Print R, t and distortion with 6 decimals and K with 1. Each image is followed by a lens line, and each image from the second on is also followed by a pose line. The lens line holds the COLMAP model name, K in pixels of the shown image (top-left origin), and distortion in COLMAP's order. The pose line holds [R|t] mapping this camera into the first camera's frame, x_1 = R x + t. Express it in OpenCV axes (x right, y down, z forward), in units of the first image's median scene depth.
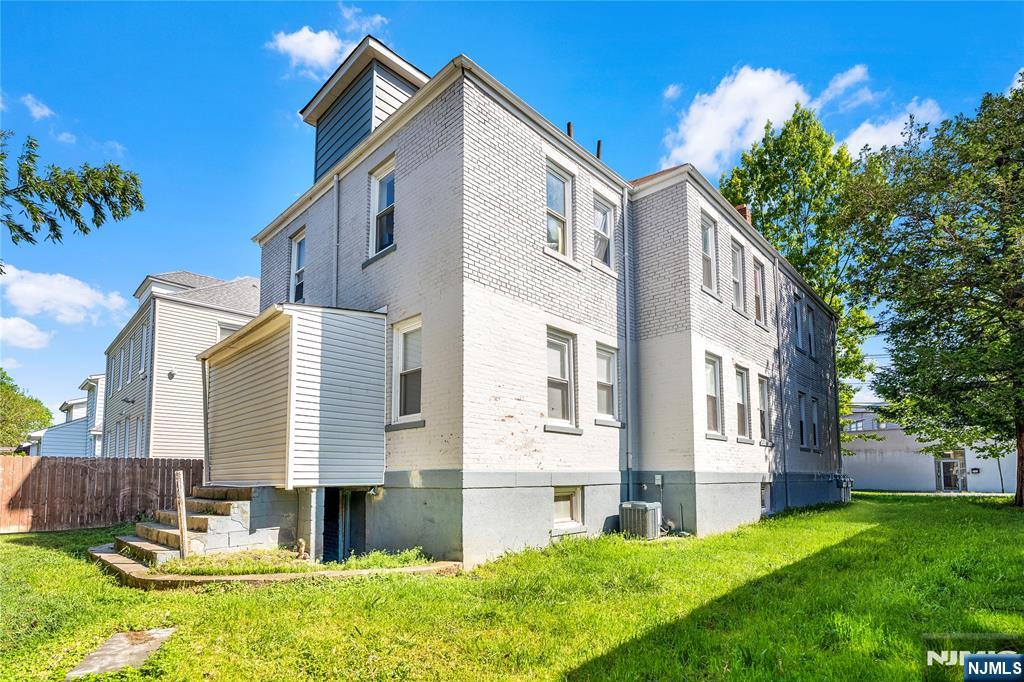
lens RADIAL K [[474.5, 0, 543.6], [0, 474.5, 437.6], [0, 0, 1]] dist [-0.011305, 0.001928]
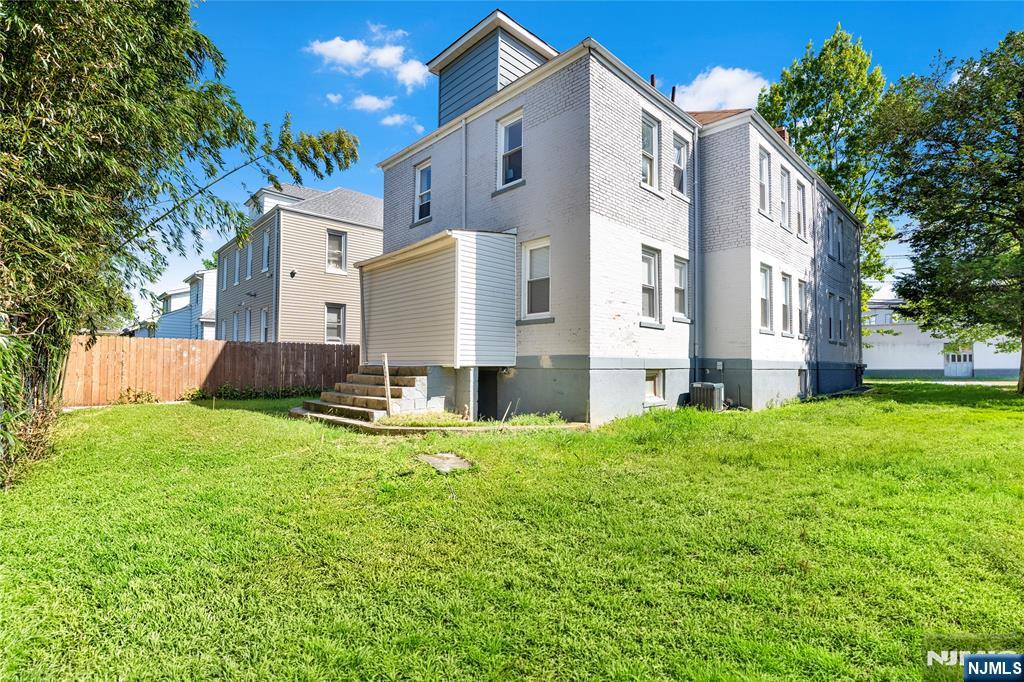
lens RADIAL K [[474.5, 0, 510.4], [0, 474.5, 342.4], [0, 0, 1]] dist [-0.011305, 0.001928]
pose [[0.998795, 0.012837, -0.047366, -0.262801], [-0.011108, 0.999268, 0.036595, -0.012455], [0.047801, -0.036024, 0.998207, -0.284697]]
